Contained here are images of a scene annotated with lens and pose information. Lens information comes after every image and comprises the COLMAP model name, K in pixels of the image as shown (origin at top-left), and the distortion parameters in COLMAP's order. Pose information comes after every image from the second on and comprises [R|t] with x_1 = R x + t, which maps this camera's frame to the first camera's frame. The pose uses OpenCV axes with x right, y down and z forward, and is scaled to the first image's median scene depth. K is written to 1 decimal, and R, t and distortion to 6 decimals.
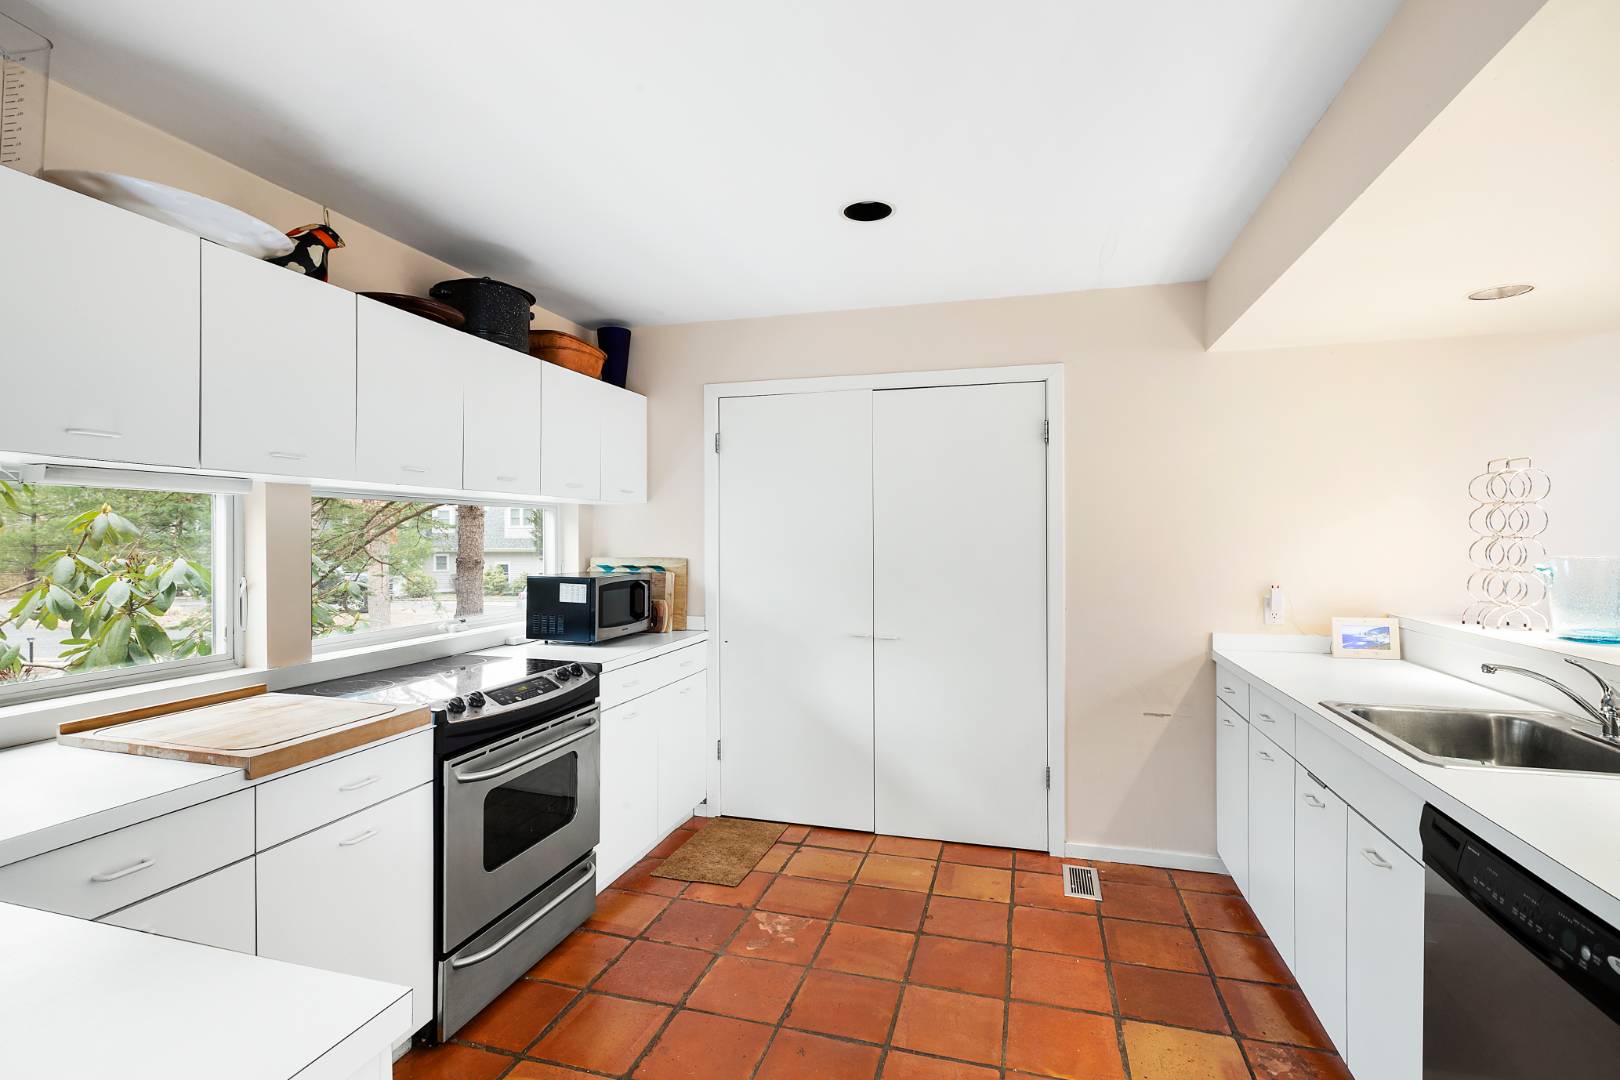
lens RADIAL K [[765.9, 0, 810.6], [0, 765.9, 534.1], [0, 0, 1]] dist [0.000420, 0.000309]
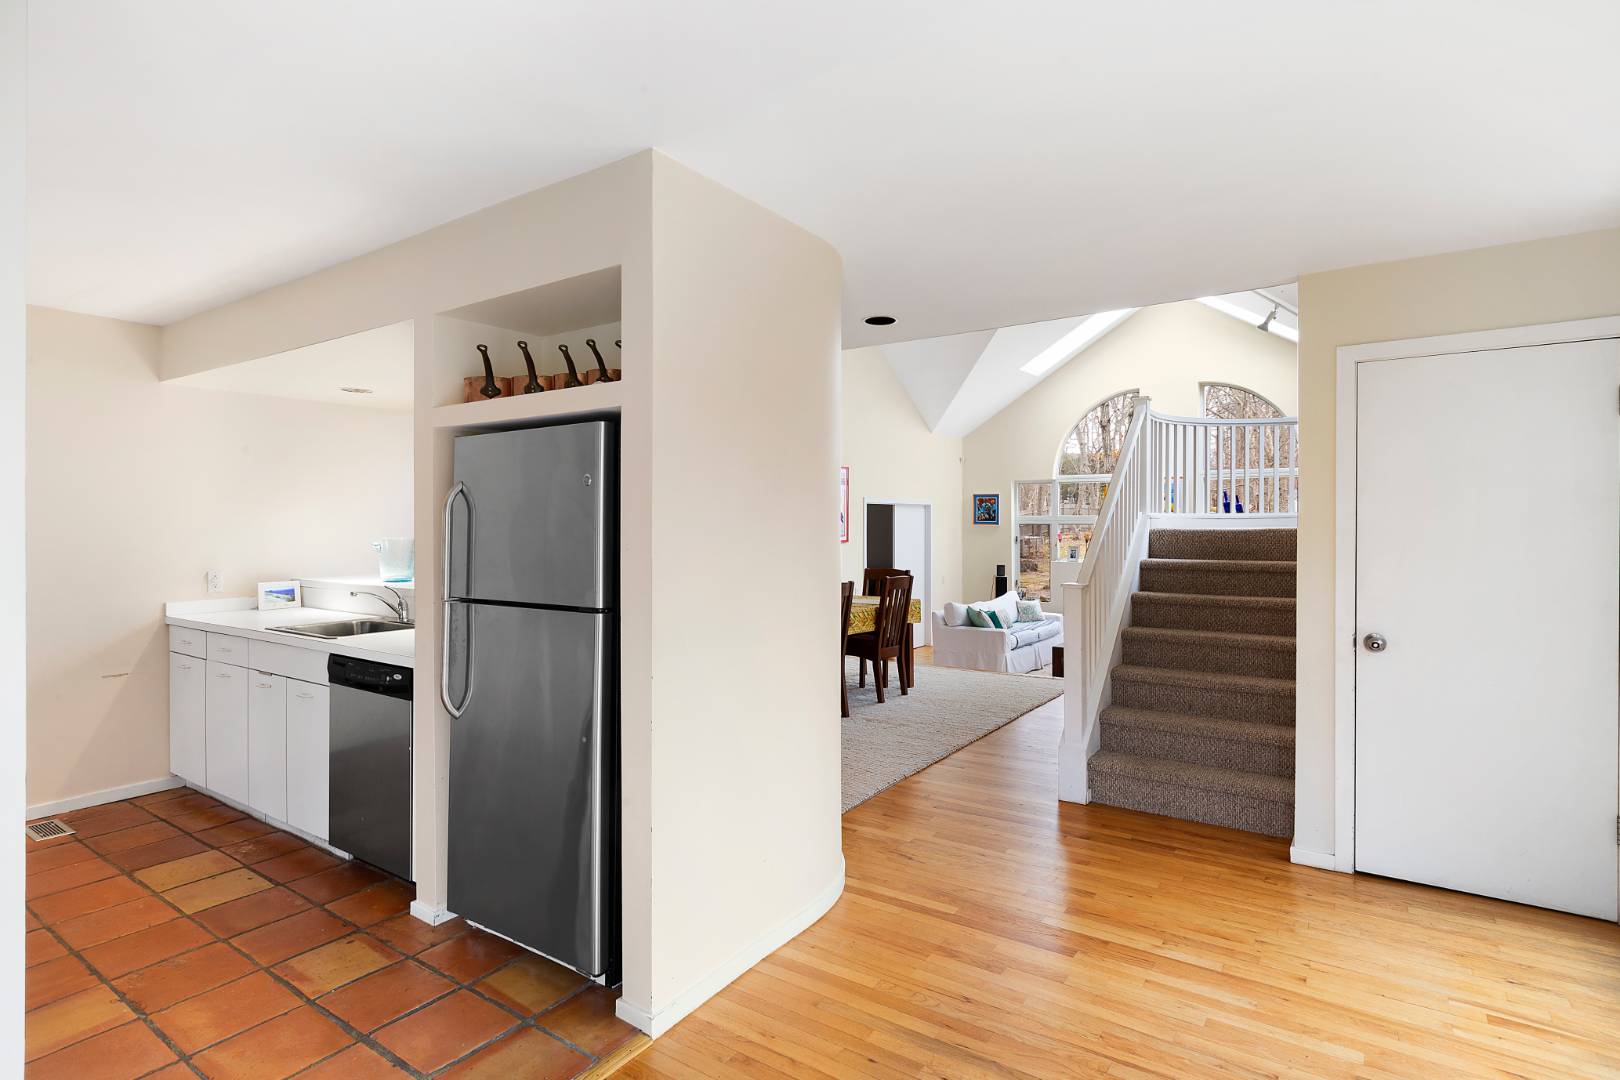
lens RADIAL K [[826.6, 0, 808.7], [0, 826.6, 526.8], [0, 0, 1]] dist [0.000898, -0.000802]
pose [[0.324010, -0.003392, 0.946048, -0.469696], [-0.001422, 0.999991, 0.004073, -0.004875], [-0.946053, -0.002665, 0.324002, -0.500333]]
